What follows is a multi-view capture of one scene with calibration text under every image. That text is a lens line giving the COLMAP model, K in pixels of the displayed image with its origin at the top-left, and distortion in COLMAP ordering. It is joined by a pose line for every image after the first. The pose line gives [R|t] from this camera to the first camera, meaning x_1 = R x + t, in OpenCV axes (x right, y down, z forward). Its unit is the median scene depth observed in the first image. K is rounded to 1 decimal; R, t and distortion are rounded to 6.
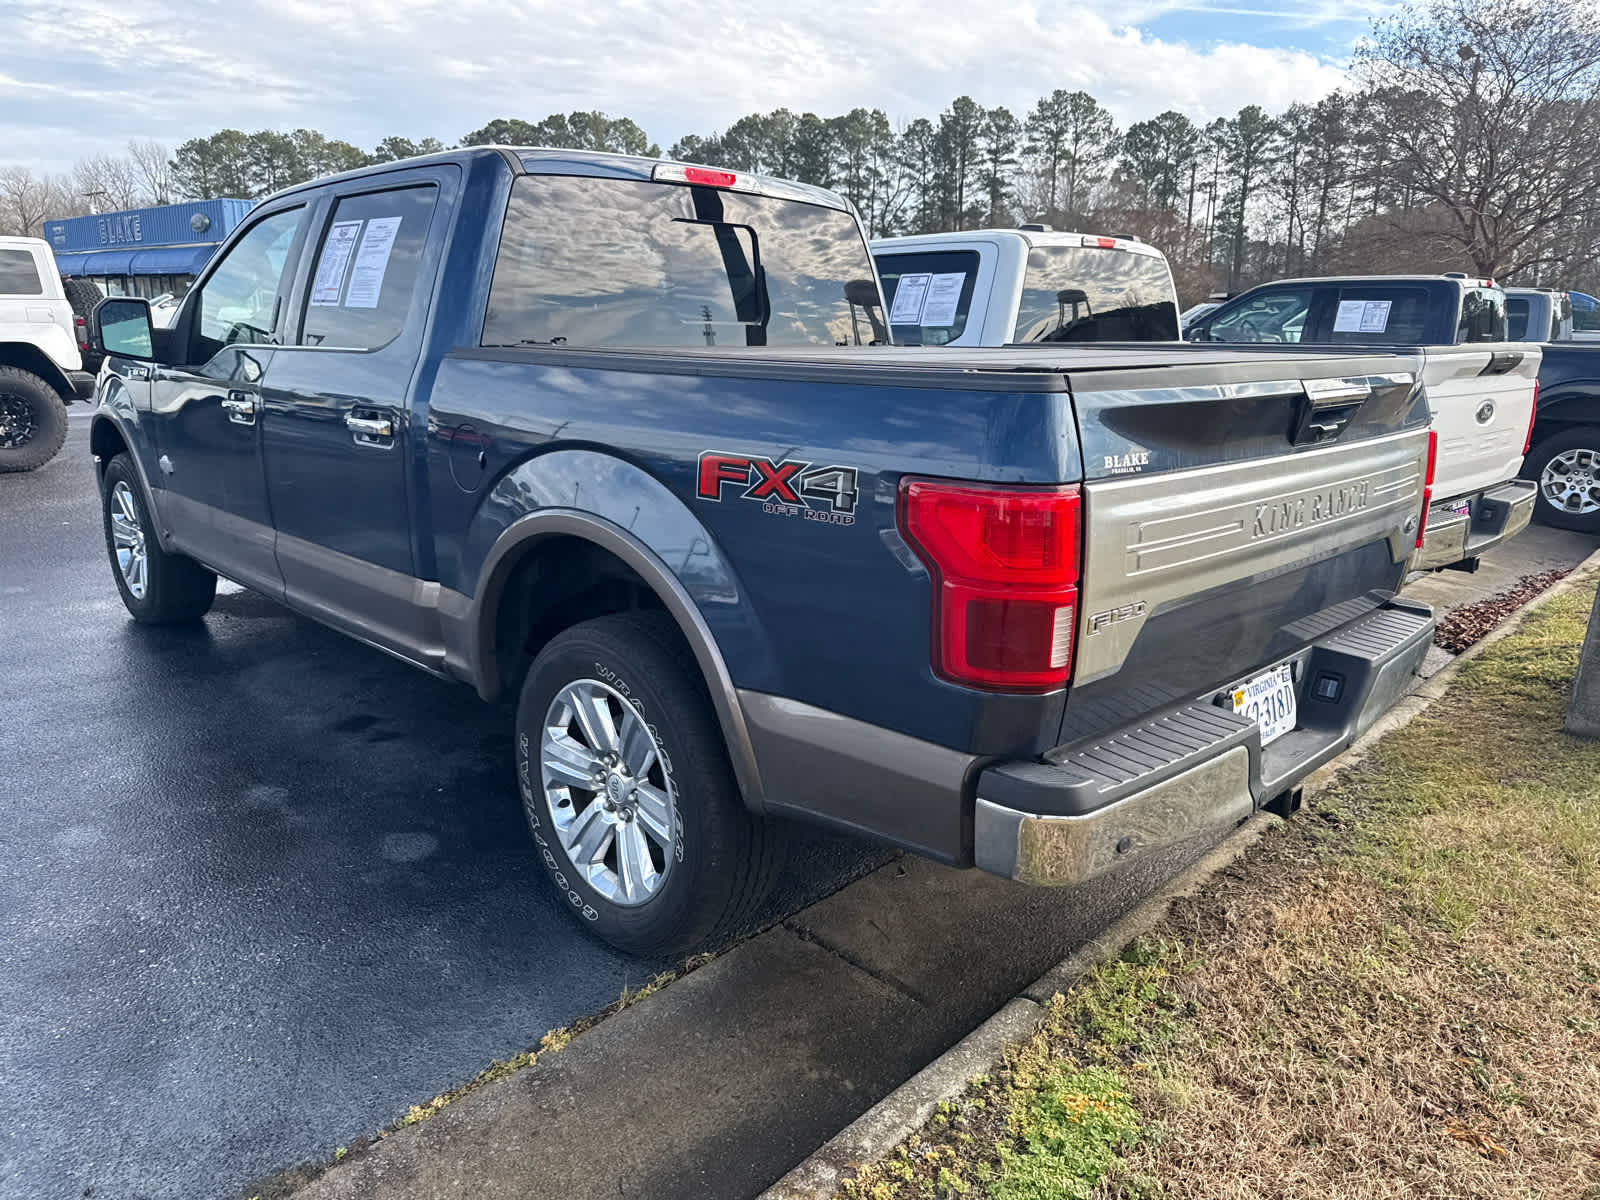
lens RADIAL K [[1141.7, 0, 800.0], [0, 1141.7, 600.0], [0, 0, 1]] dist [0.008169, -0.007229]
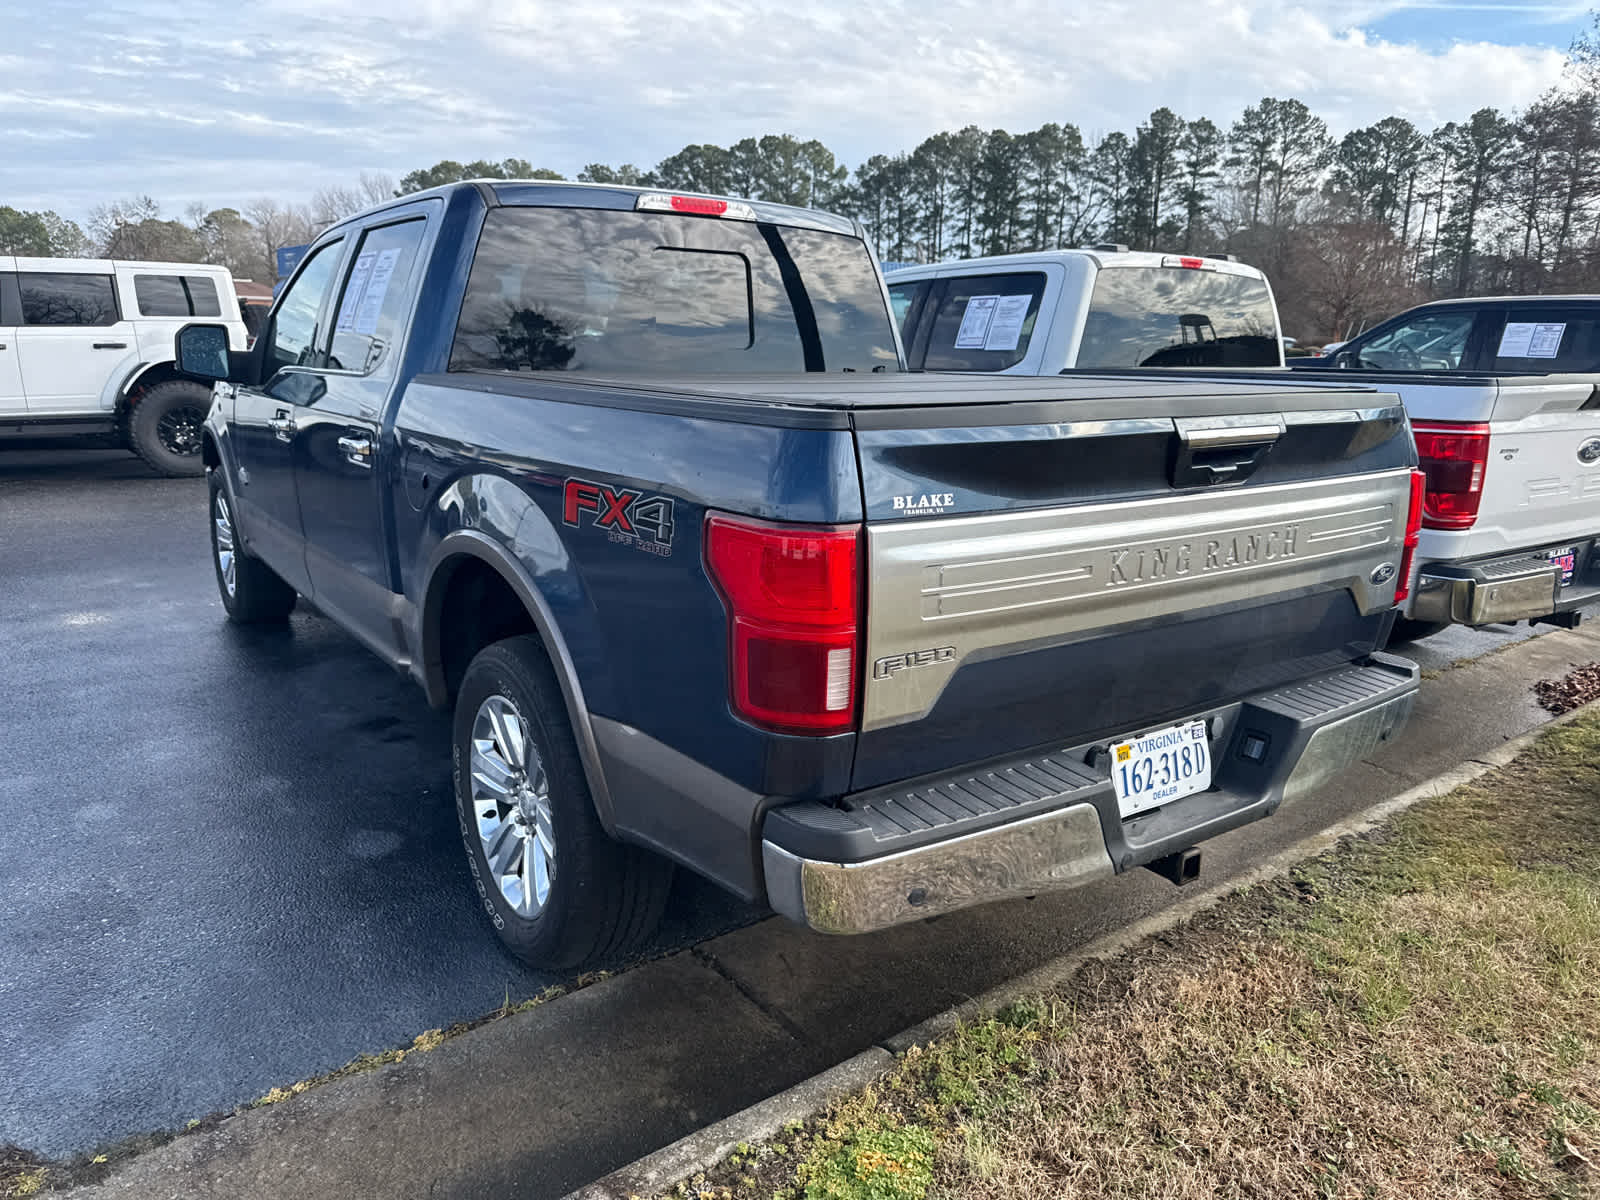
lens RADIAL K [[1144.5, 0, 792.6], [0, 1144.5, 614.9], [0, 0, 1]] dist [0.002320, -0.003557]
pose [[0.985308, 0.042540, -0.165405, 0.182915], [-0.043115, 0.999070, 0.000115, -0.011145], [0.165257, 0.007018, 0.986226, 0.016689]]
